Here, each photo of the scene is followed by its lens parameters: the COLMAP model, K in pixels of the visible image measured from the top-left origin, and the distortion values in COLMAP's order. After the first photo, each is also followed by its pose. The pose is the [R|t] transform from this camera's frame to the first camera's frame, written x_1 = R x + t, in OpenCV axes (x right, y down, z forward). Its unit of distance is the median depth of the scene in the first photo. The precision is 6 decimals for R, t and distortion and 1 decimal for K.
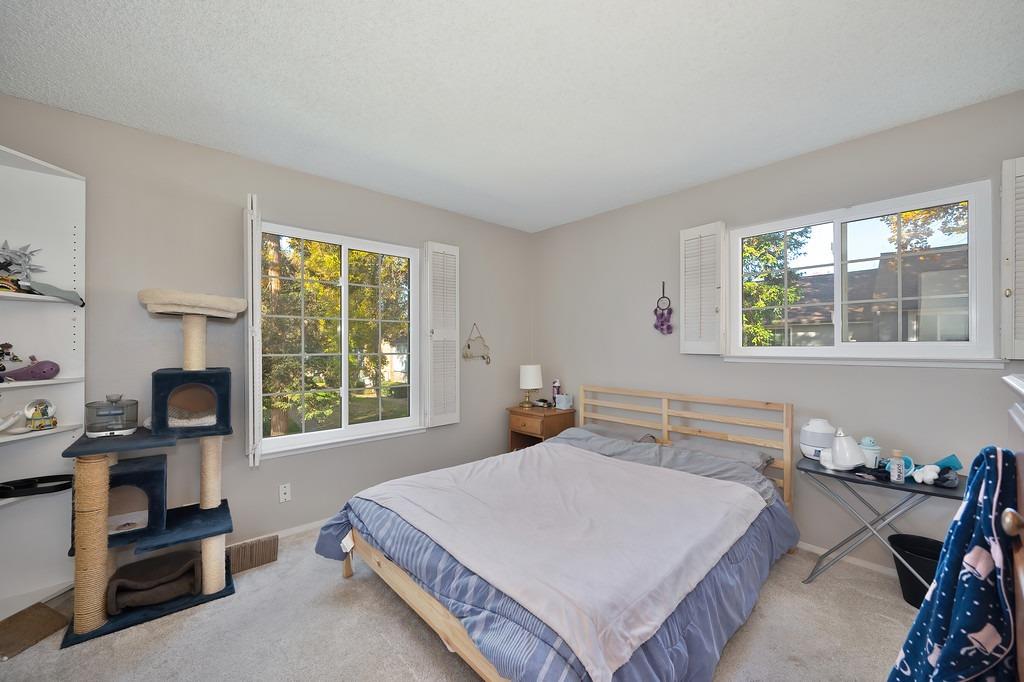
lens RADIAL K [[402.2, 0, 510.6], [0, 402.2, 341.7], [0, 0, 1]] dist [-0.002343, 0.000213]
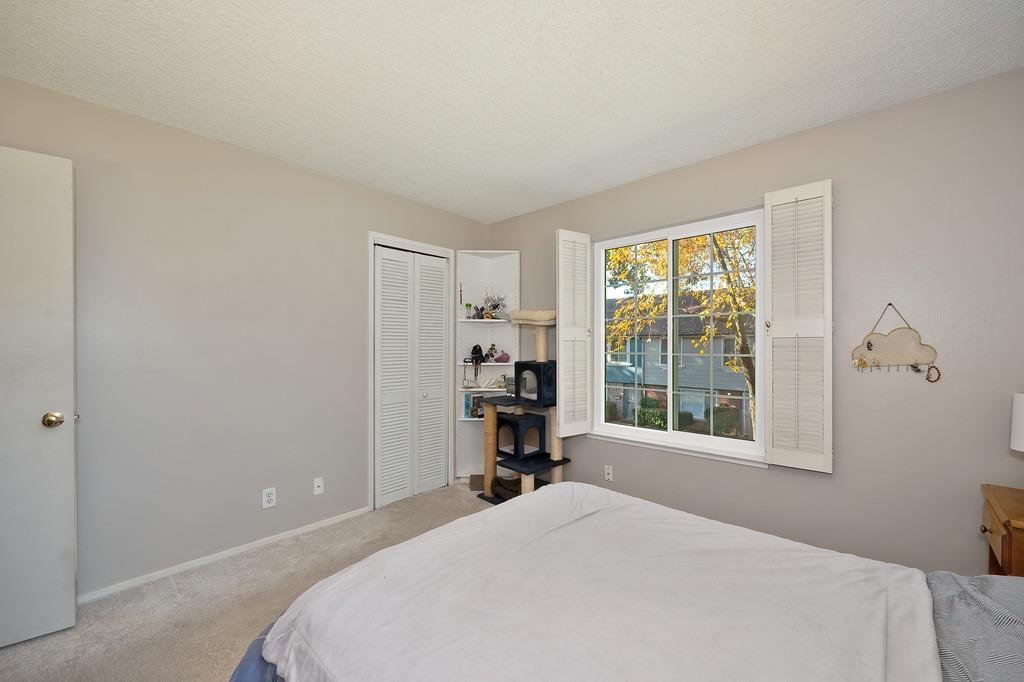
lens RADIAL K [[402.2, 0, 511.4], [0, 402.2, 346.9], [0, 0, 1]] dist [-0.002343, 0.000213]
pose [[0.096300, 0.008108, -0.995319, 0.439330], [0.015248, 0.999837, 0.009620, -0.000053], [0.995236, -0.016103, 0.096161, 0.490200]]
